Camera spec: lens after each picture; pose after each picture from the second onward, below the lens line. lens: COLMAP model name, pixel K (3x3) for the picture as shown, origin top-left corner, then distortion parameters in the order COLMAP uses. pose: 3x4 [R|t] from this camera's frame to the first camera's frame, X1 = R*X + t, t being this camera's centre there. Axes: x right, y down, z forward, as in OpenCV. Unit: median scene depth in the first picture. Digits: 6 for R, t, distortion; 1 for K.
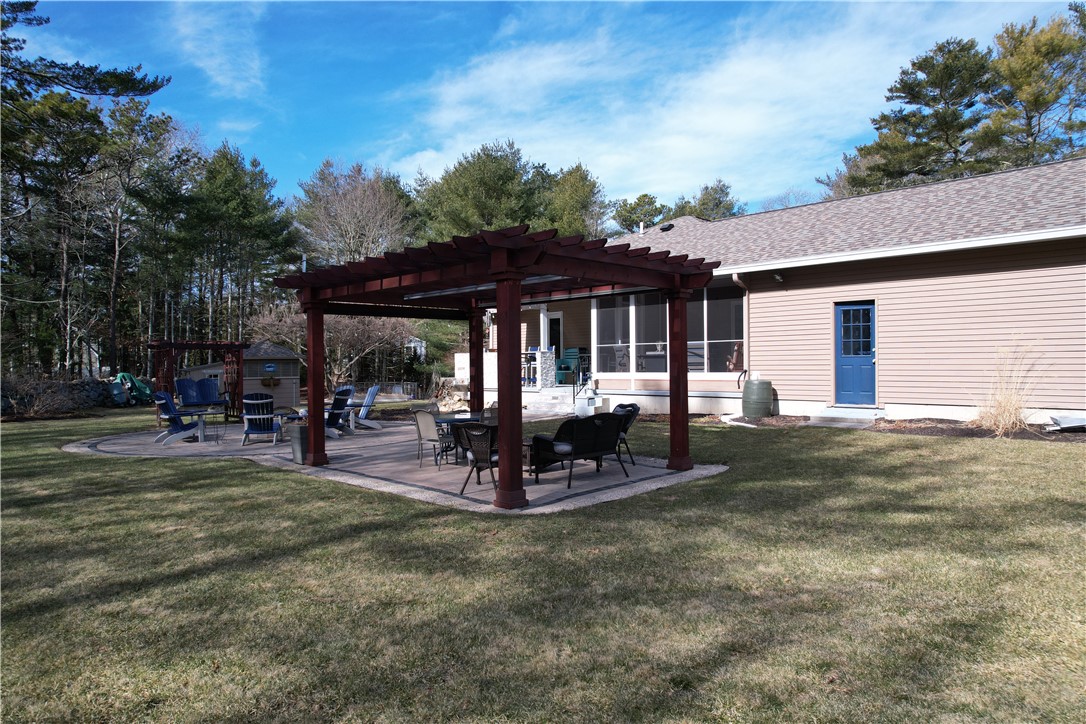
lens RADIAL K [[695.0, 0, 543.0], [0, 695.0, 362.0], [0, 0, 1]] dist [-0.062630, 0.035129]
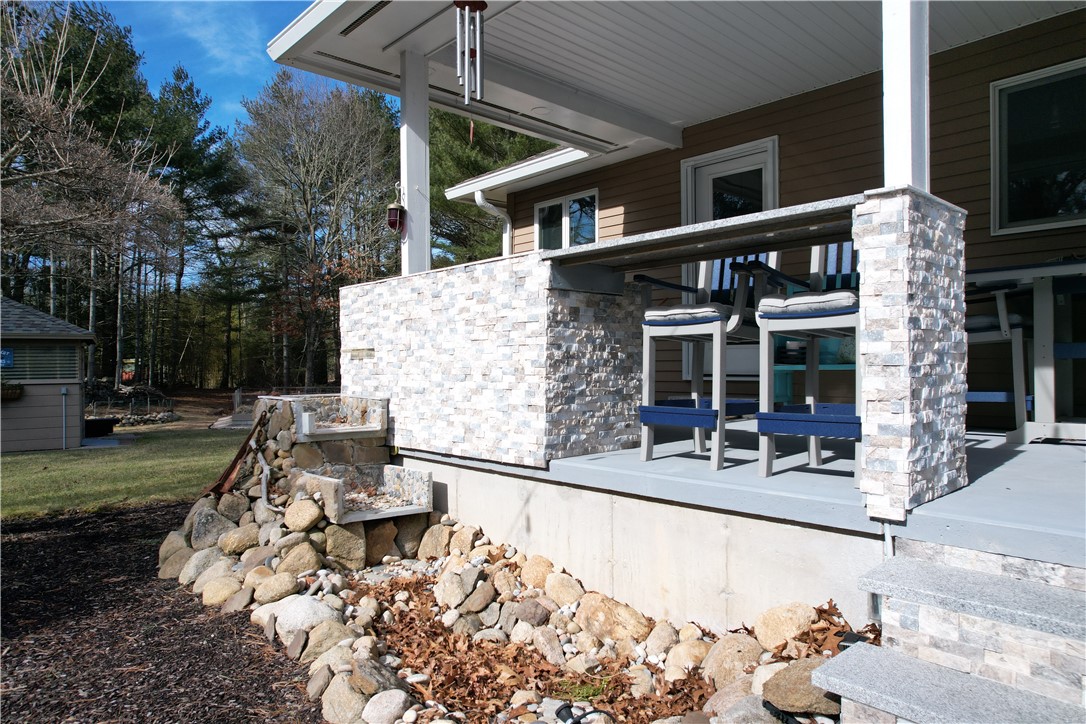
lens RADIAL K [[695.0, 0, 543.0], [0, 695.0, 362.0], [0, 0, 1]] dist [-0.062630, 0.035129]
pose [[0.999321, -0.012145, -0.034785, -0.008418], [0.012395, 0.999899, 0.006970, 0.001918], [0.034697, -0.007396, 0.999370, 0.101853]]
